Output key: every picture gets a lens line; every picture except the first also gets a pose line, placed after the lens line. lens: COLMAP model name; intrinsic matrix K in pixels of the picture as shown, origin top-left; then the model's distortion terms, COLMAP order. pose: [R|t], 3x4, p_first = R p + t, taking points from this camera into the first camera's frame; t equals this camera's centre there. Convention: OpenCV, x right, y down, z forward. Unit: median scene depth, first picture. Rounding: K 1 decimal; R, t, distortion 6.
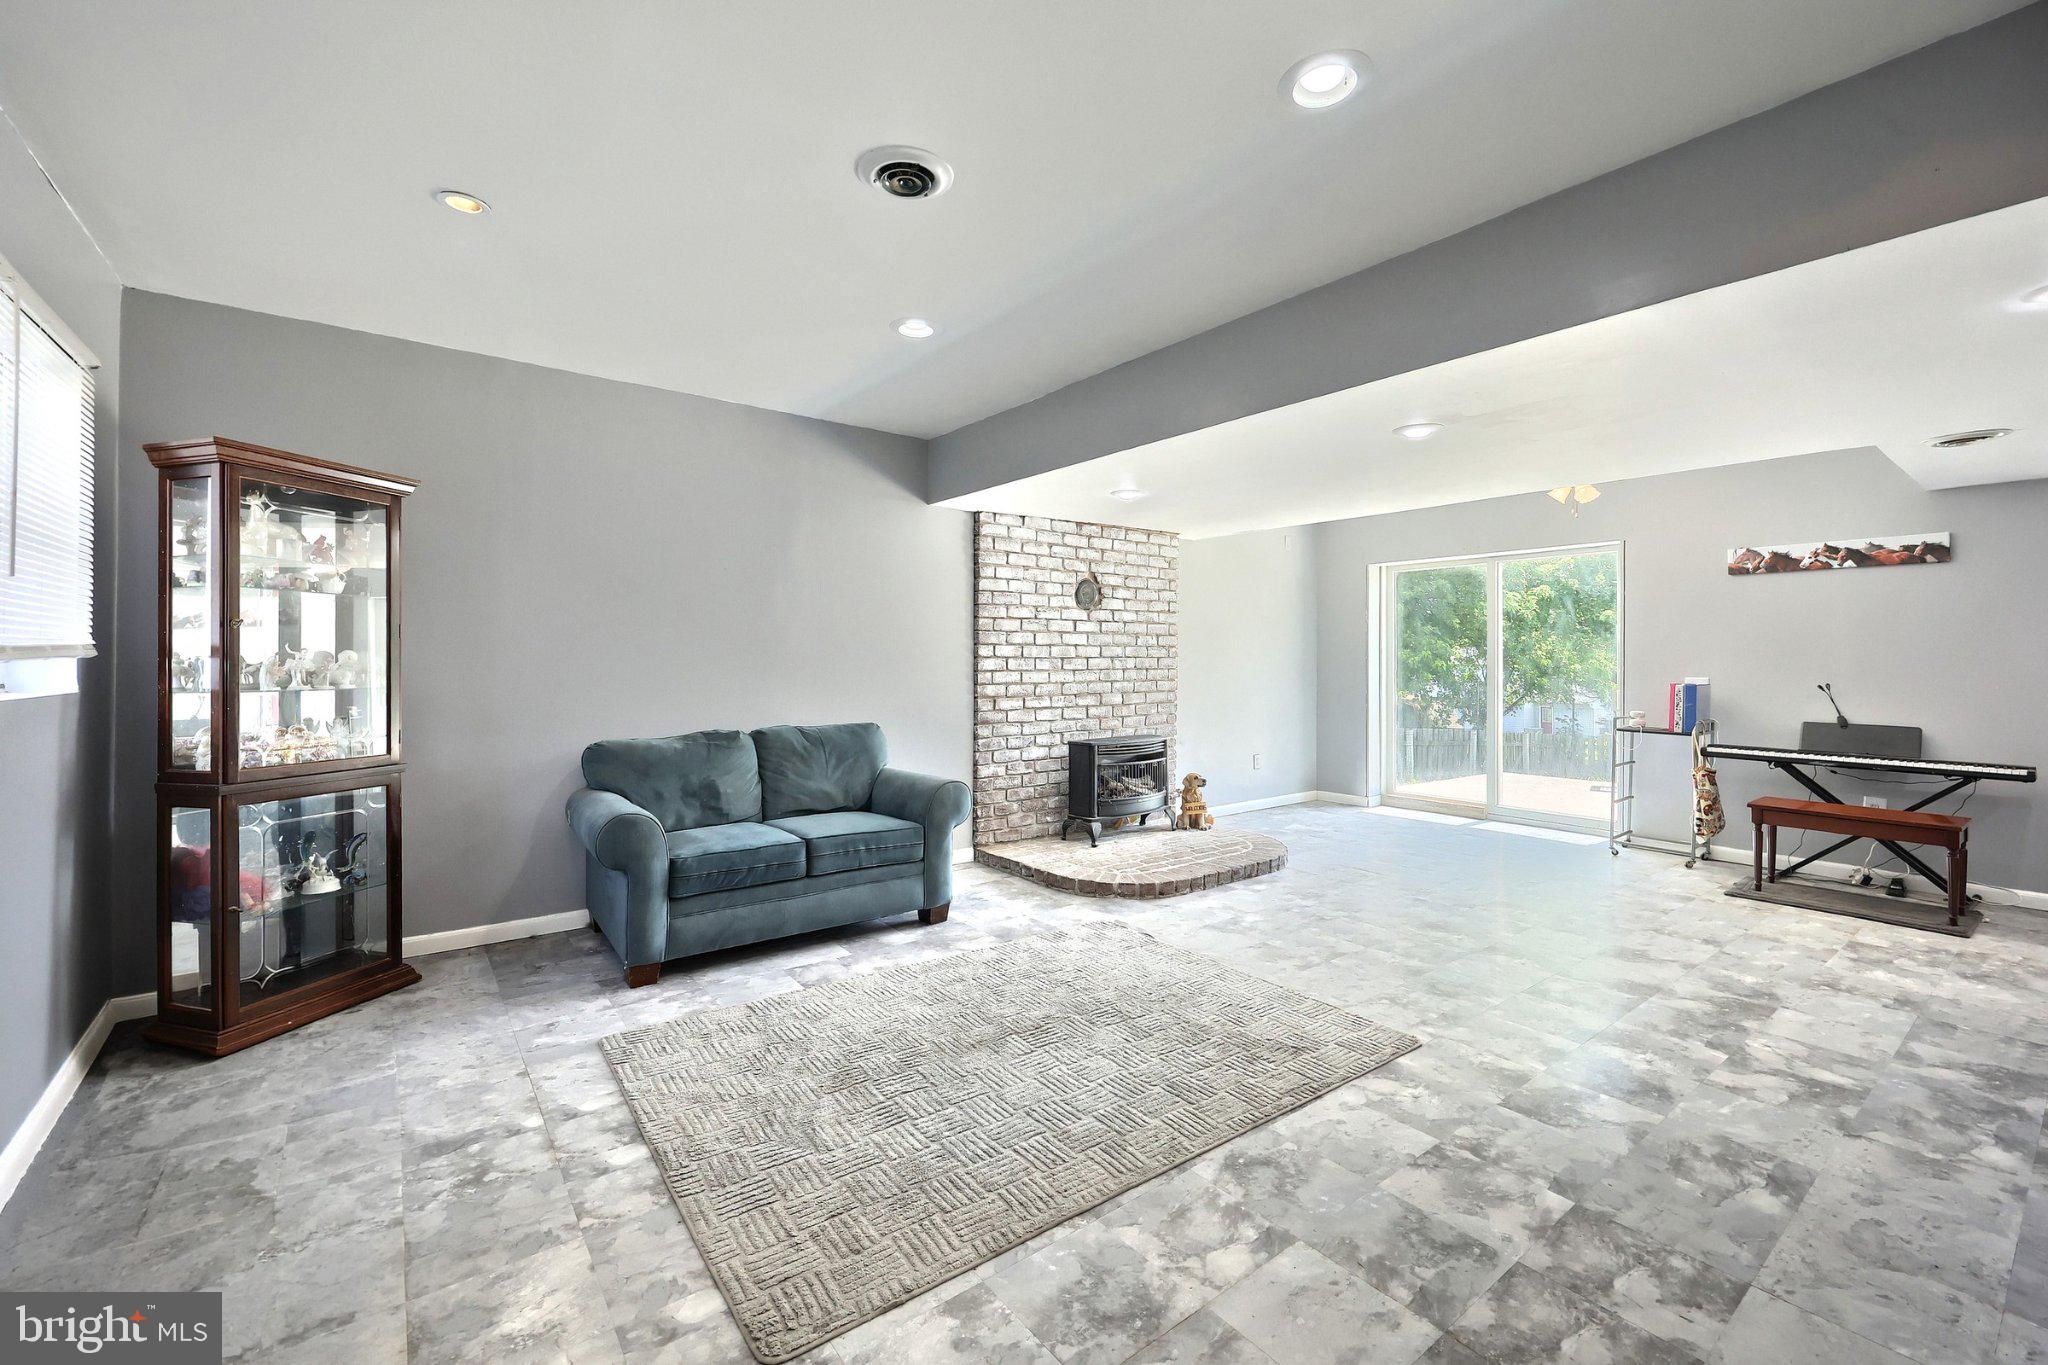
lens RADIAL K [[841.5, 0, 1007.1], [0, 841.5, 655.6], [0, 0, 1]] dist [0.000717, 0.000128]
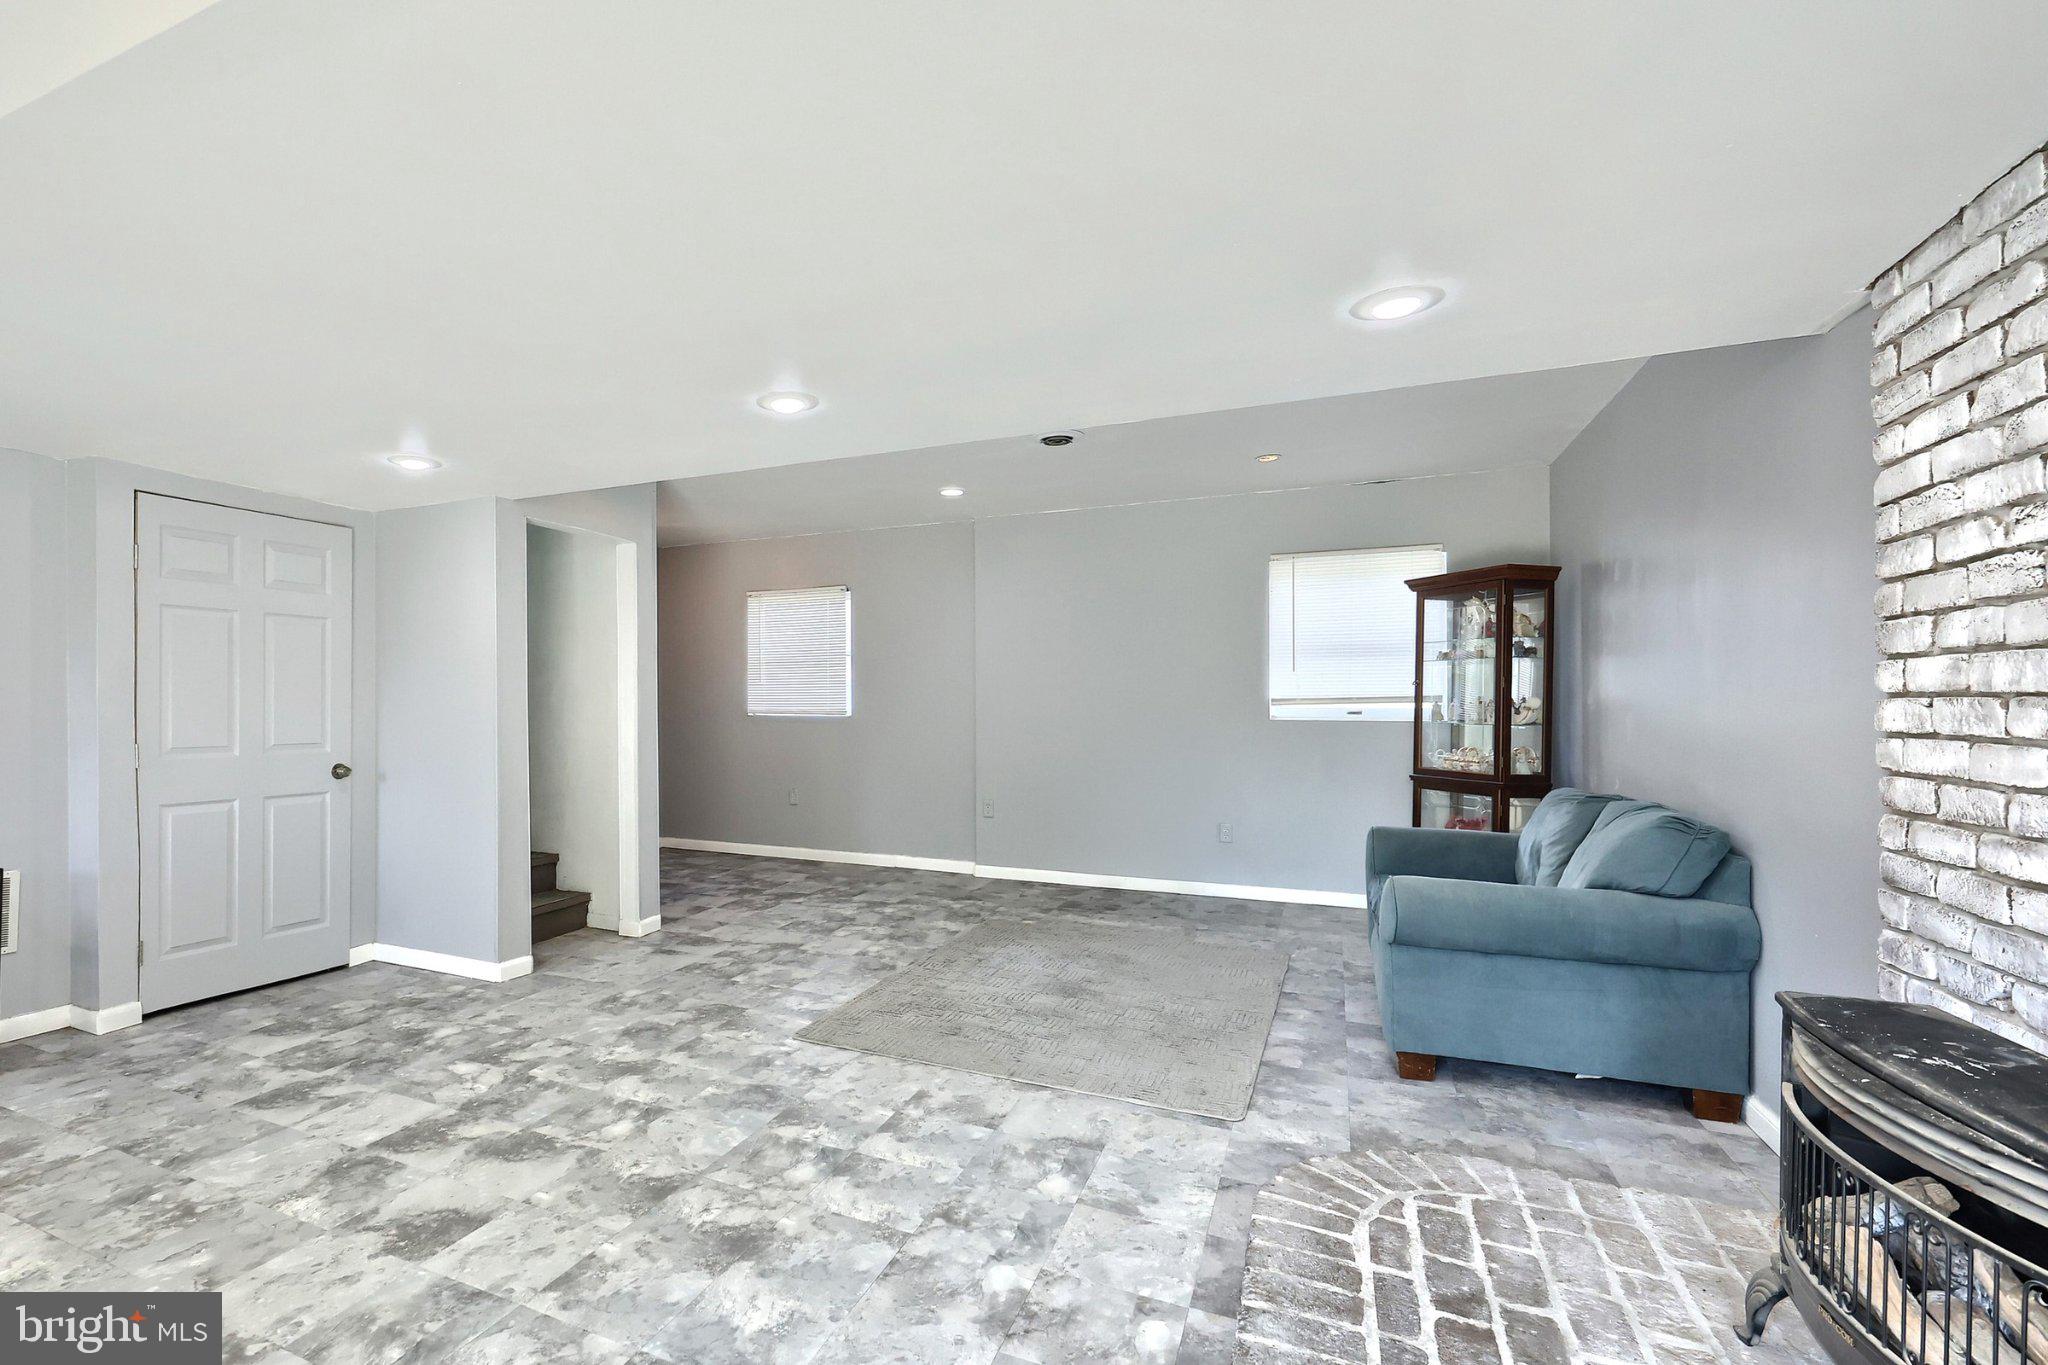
lens RADIAL K [[969.5, 0, 840.0], [0, 969.5, 701.8], [0, 0, 1]] dist [-0.000438, 0.000079]
pose [[-0.896110, -0.005054, -0.443804, 0.525354], [-0.002232, 0.999974, -0.006881, 0.008233], [0.443827, -0.005175, -0.896097, 1.137455]]
